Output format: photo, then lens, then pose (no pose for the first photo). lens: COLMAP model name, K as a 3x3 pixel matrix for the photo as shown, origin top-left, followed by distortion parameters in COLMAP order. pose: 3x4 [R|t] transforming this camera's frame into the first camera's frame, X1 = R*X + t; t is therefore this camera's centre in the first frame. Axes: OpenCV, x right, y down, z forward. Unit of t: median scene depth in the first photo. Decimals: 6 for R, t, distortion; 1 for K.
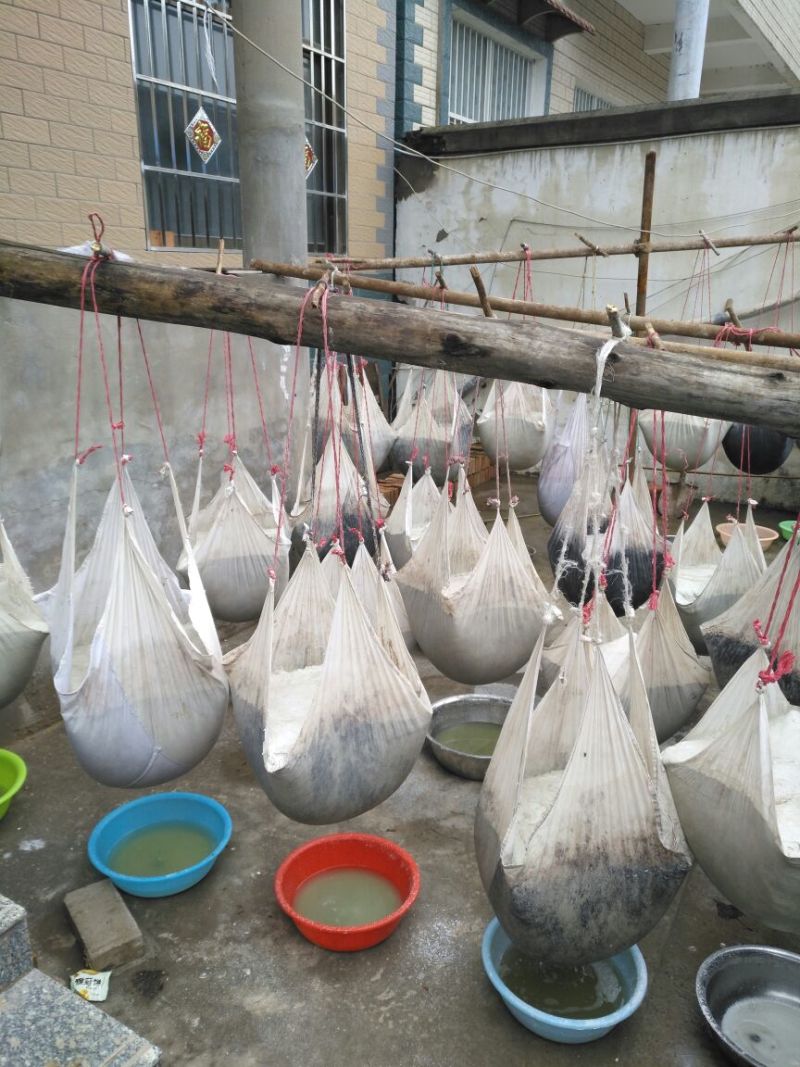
lens RADIAL K [[844.5, 0, 400.6], [0, 844.5, 558.8], [0, 0, 1]] dist [0.019877, 0.004158]
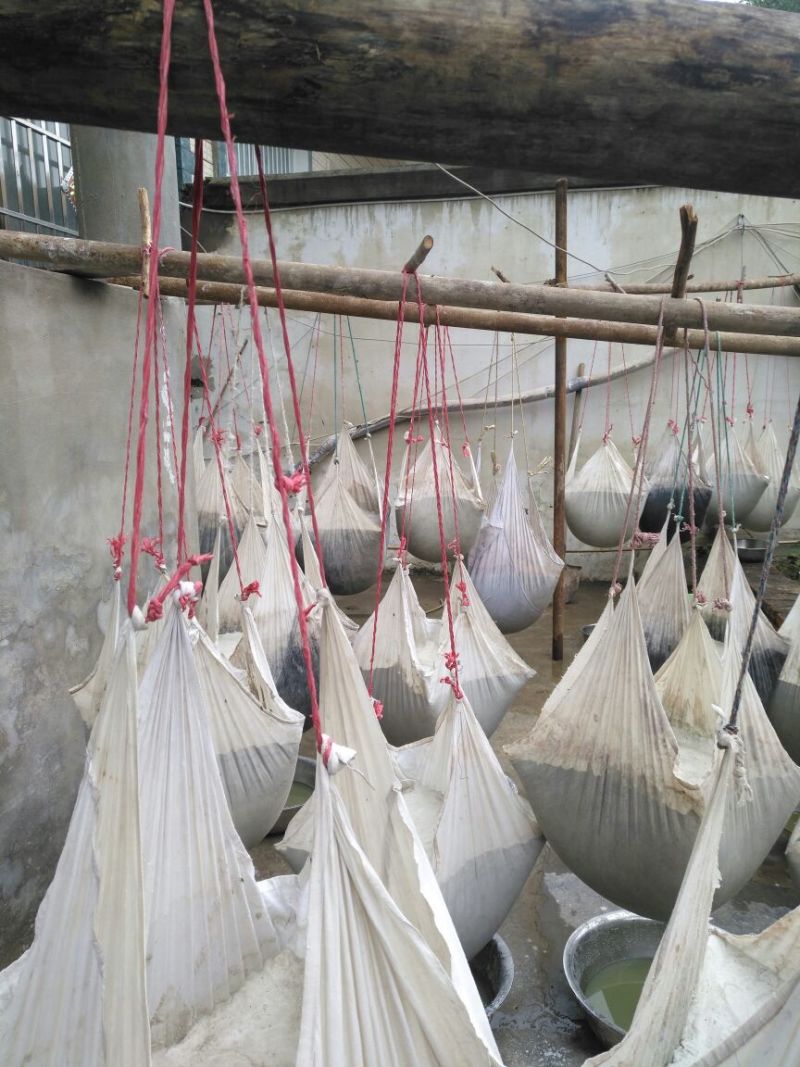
lens RADIAL K [[844.5, 0, 400.6], [0, 844.5, 558.8], [0, 0, 1]] dist [0.019877, 0.004158]
pose [[0.937592, -0.088712, 0.336231, -0.220899], [0.128210, 0.986981, -0.097113, -0.052593], [-0.323239, 0.134160, 0.936759, 0.389368]]
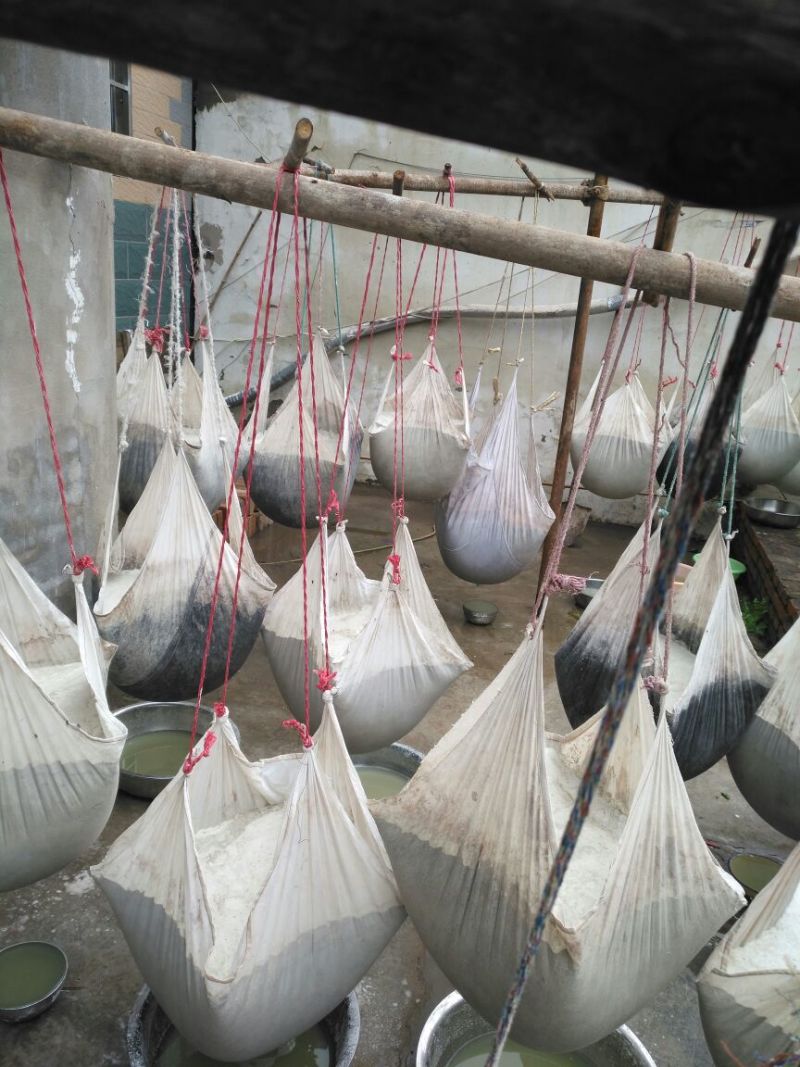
lens RADIAL K [[842.0, 0, 395.7], [0, 842.0, 559.0], [0, 0, 1]] dist [0.002734, 0.046012]
pose [[0.959794, -0.016379, 0.280227, -0.103761], [0.007345, 0.999420, 0.033257, -0.110586], [-0.280609, -0.029862, 0.959358, 0.469198]]
